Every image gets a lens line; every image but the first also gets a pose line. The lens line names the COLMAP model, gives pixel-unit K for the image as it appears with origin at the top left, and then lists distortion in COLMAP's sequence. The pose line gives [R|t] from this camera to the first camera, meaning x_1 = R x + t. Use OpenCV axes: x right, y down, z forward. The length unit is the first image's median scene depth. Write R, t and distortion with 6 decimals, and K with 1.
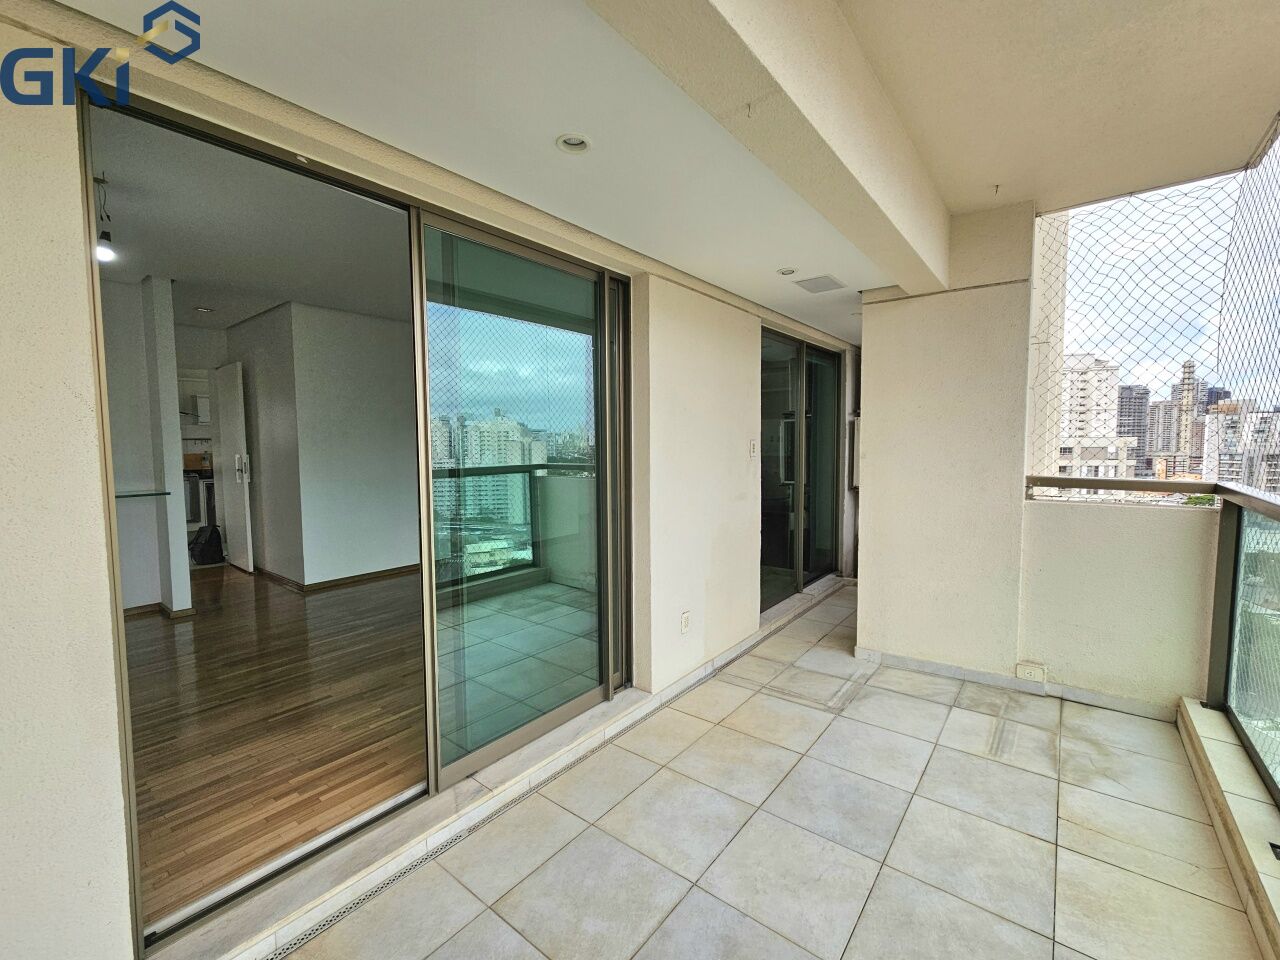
lens RADIAL K [[526.7, 0, 644.4], [0, 526.7, 483.2], [0, 0, 1]] dist [-0.001879, 0.001778]
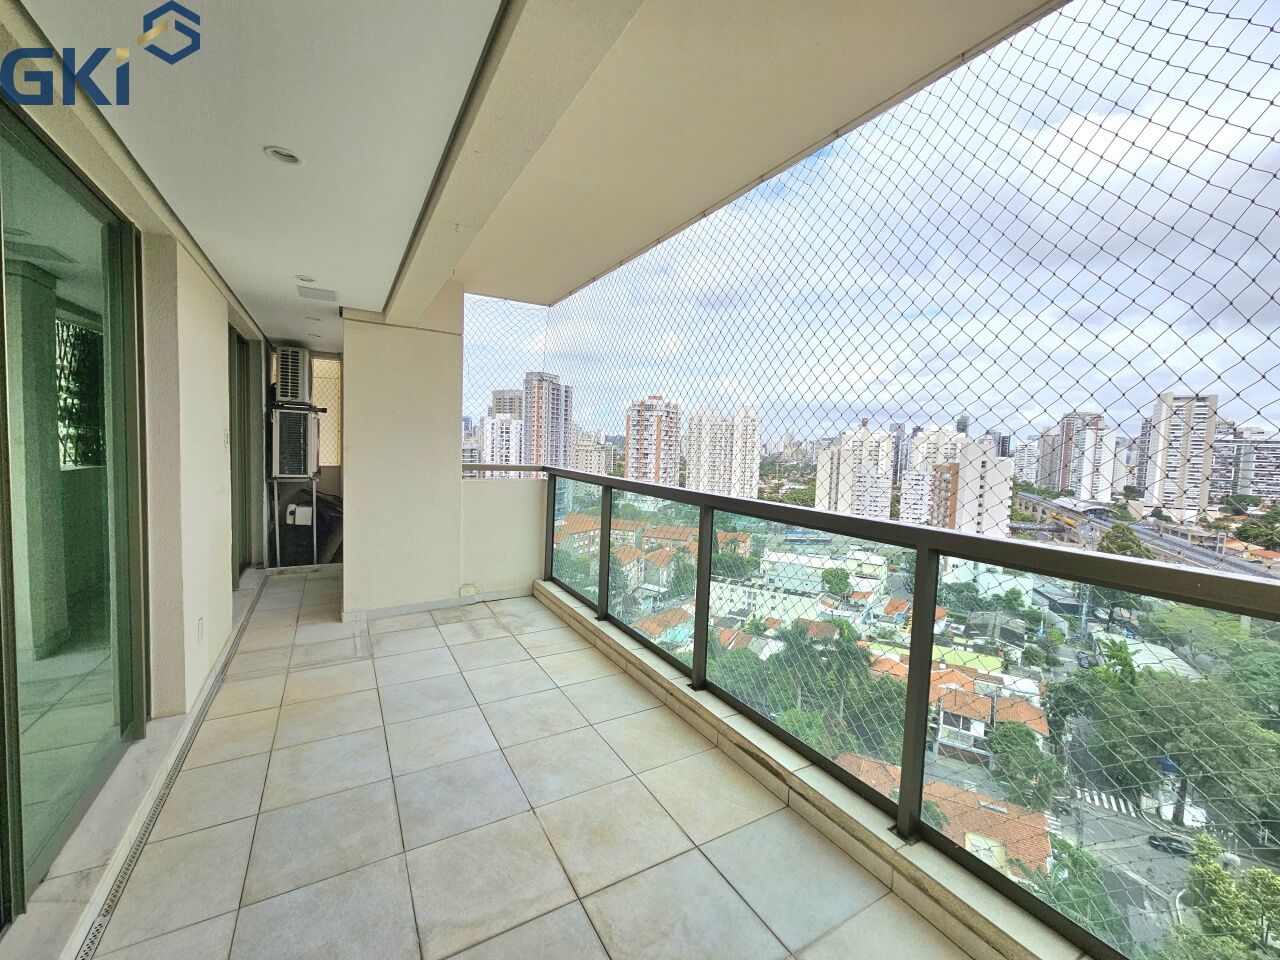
lens RADIAL K [[526.7, 0, 643.4], [0, 526.7, 477.3], [0, 0, 1]] dist [-0.001879, 0.001778]
pose [[0.360480, -0.034202, 0.932140, -0.549639], [0.023405, 0.999345, 0.027616, -0.001000], [-0.932473, 0.011862, 0.361044, -0.035425]]
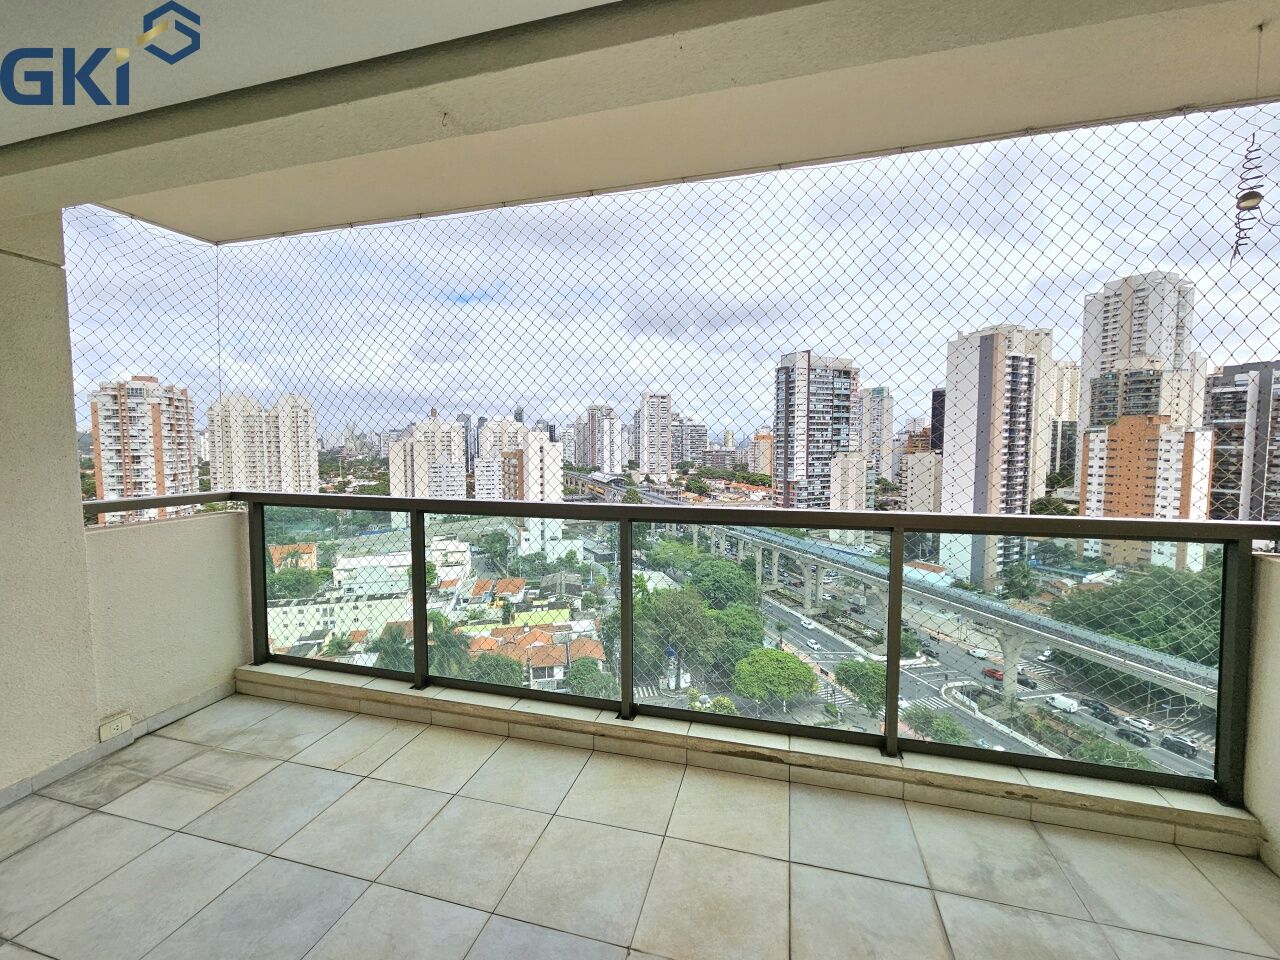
lens RADIAL K [[526.7, 0, 645.0], [0, 526.7, 477.3], [0, 0, 1]] dist [-0.001879, 0.001778]
pose [[-0.398124, -0.048892, 0.916028, -0.426109], [0.068959, 0.994158, 0.083034, -0.065778], [-0.914736, 0.096226, -0.392427, 0.555416]]
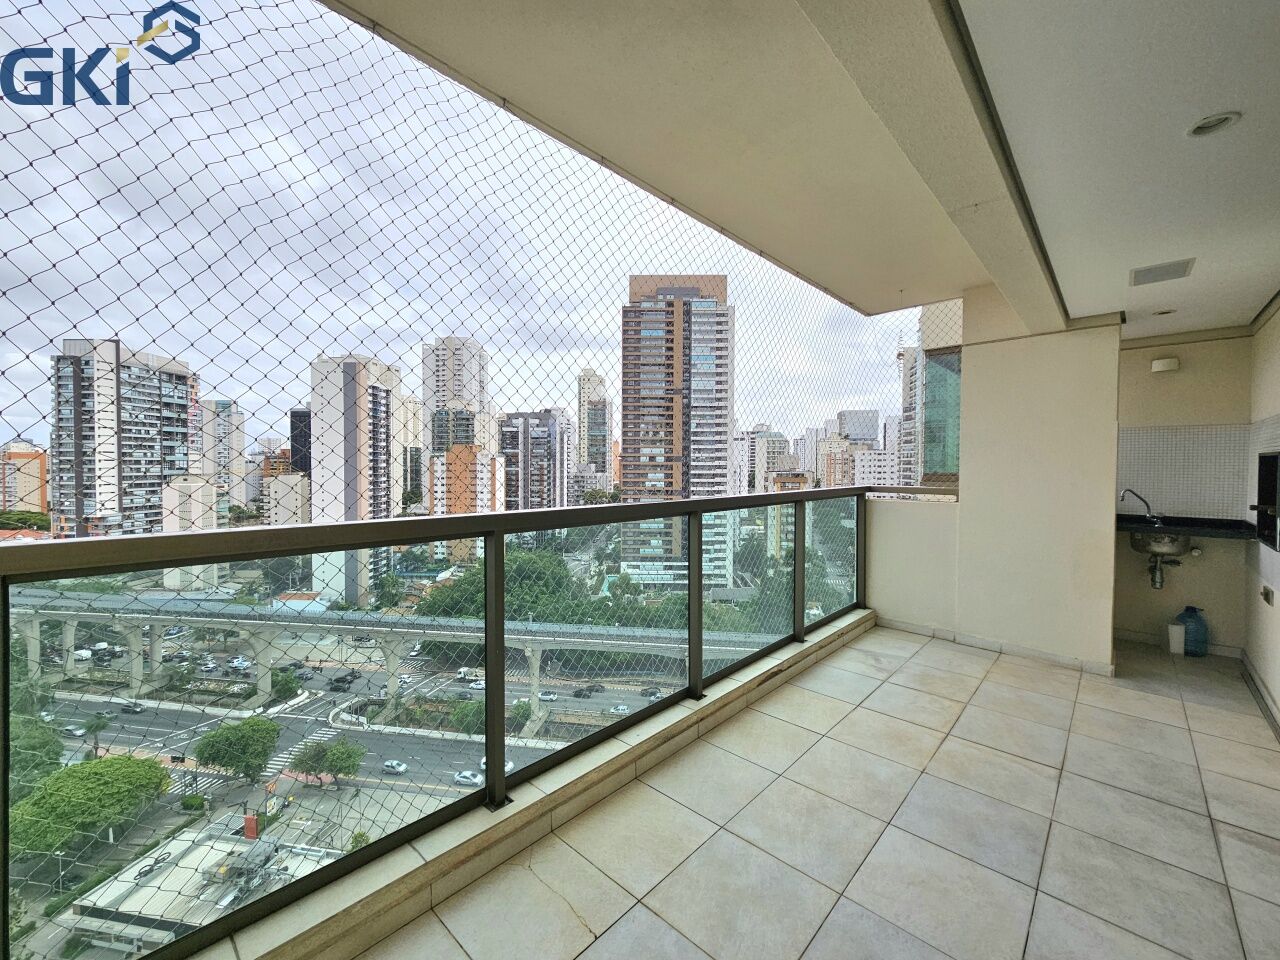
lens RADIAL K [[526.7, 0, 643.8], [0, 526.7, 476.6], [0, 0, 1]] dist [-0.001879, 0.001778]
pose [[-0.997938, 0.005732, 0.063933, 0.487722], [0.011377, 0.996030, 0.088289, -0.074637], [-0.063173, 0.088834, -0.994041, 1.246840]]
